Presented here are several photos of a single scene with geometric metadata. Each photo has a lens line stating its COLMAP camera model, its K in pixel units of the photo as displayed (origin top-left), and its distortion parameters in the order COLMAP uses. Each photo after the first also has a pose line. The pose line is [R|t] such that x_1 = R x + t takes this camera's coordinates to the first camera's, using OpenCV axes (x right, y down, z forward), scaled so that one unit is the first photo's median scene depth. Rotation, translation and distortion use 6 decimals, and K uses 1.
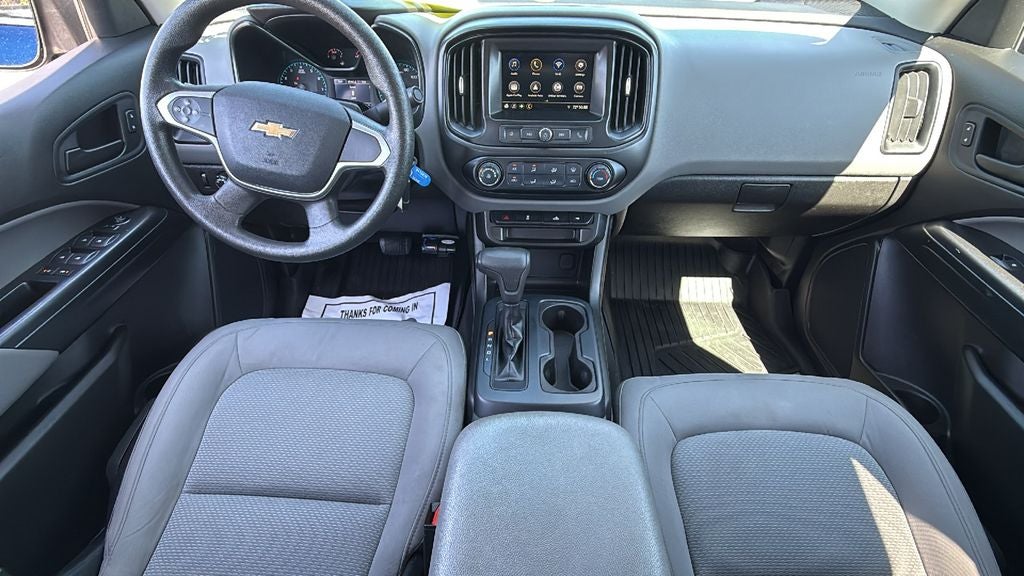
lens RADIAL K [[465.5, 0, 512.1], [0, 465.5, 289.3], [0, 0, 1]] dist [-0.001551, 0.001311]
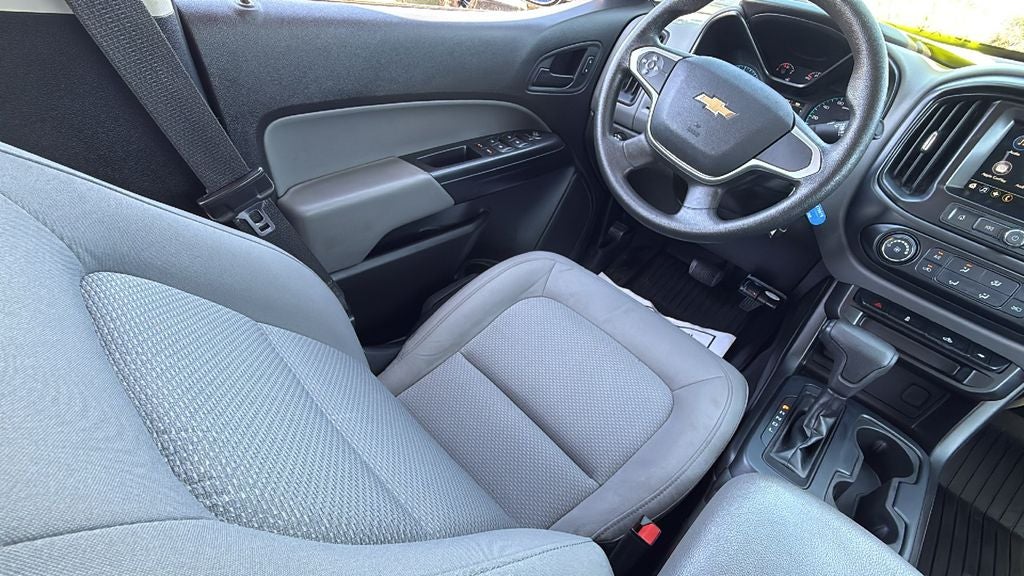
lens RADIAL K [[465.5, 0, 512.3], [0, 465.5, 288.3], [0, 0, 1]] dist [-0.001551, 0.001311]
pose [[0.723602, 0.509496, -0.465633, -0.128400], [-0.540118, 0.838005, 0.077593, 0.121757], [0.429735, 0.195350, 0.881570, -0.002889]]
